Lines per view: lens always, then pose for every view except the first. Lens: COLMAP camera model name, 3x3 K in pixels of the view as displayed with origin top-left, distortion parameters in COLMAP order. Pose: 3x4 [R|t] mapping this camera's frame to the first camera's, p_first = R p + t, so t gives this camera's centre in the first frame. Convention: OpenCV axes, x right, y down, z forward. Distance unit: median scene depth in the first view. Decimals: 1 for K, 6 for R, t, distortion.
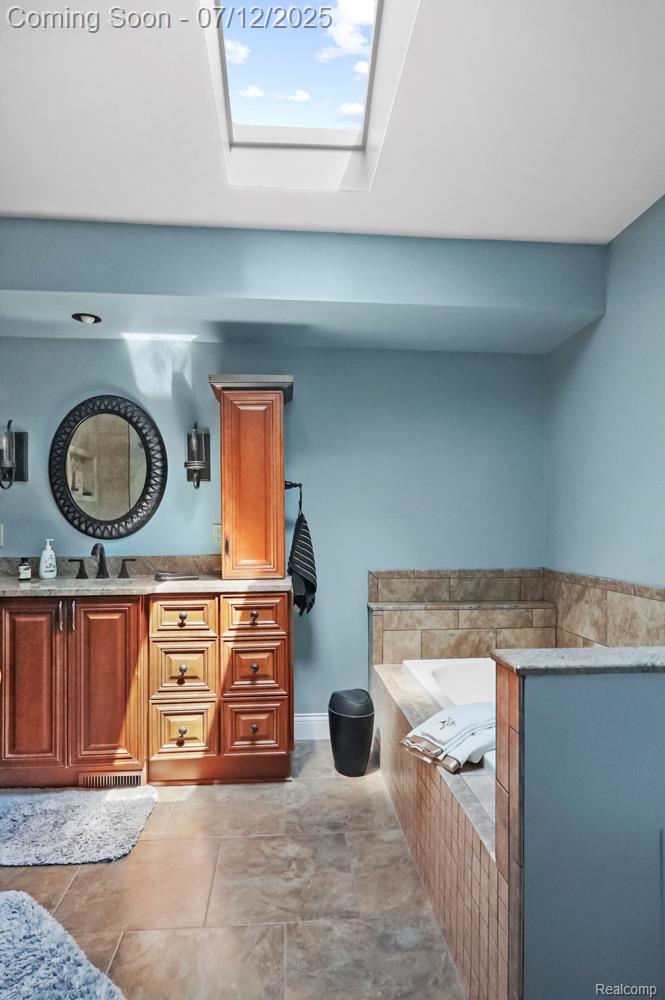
lens RADIAL K [[537.5, 0, 344.0], [0, 537.5, 522.2], [0, 0, 1]] dist [-0.001445, -0.000267]
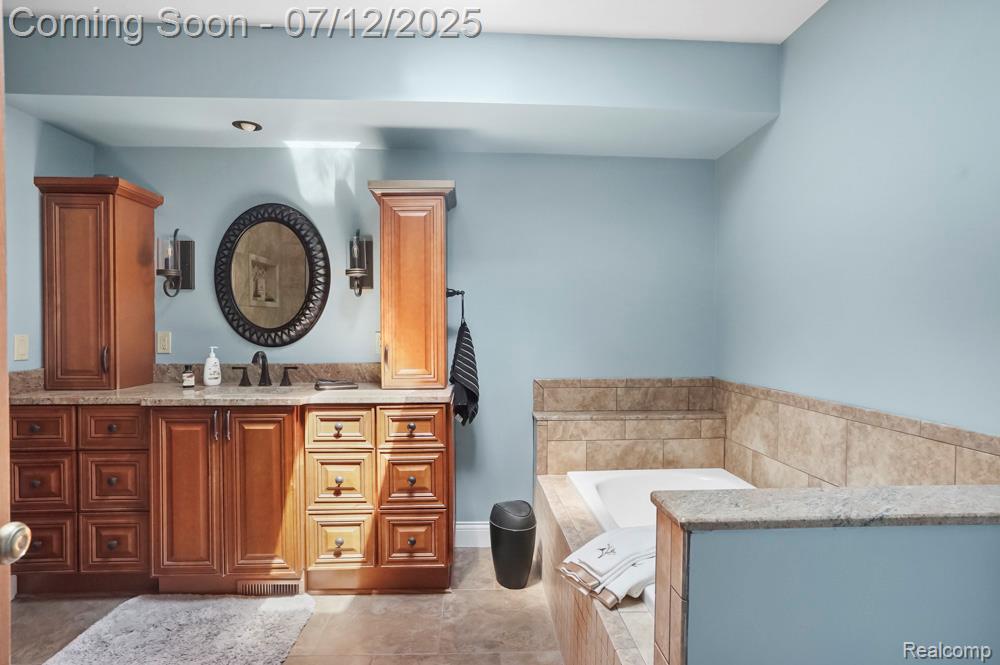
lens RADIAL K [[502.2, 0, 500.0], [0, 502.2, 332.5], [0, 0, 1]] dist [-0.051893, 0.027742]
pose [[0.998866, 0.005677, -0.047266, 0.035326], [-0.004977, 0.999877, 0.014901, -0.012534], [0.047345, -0.014649, 0.998771, 0.104252]]
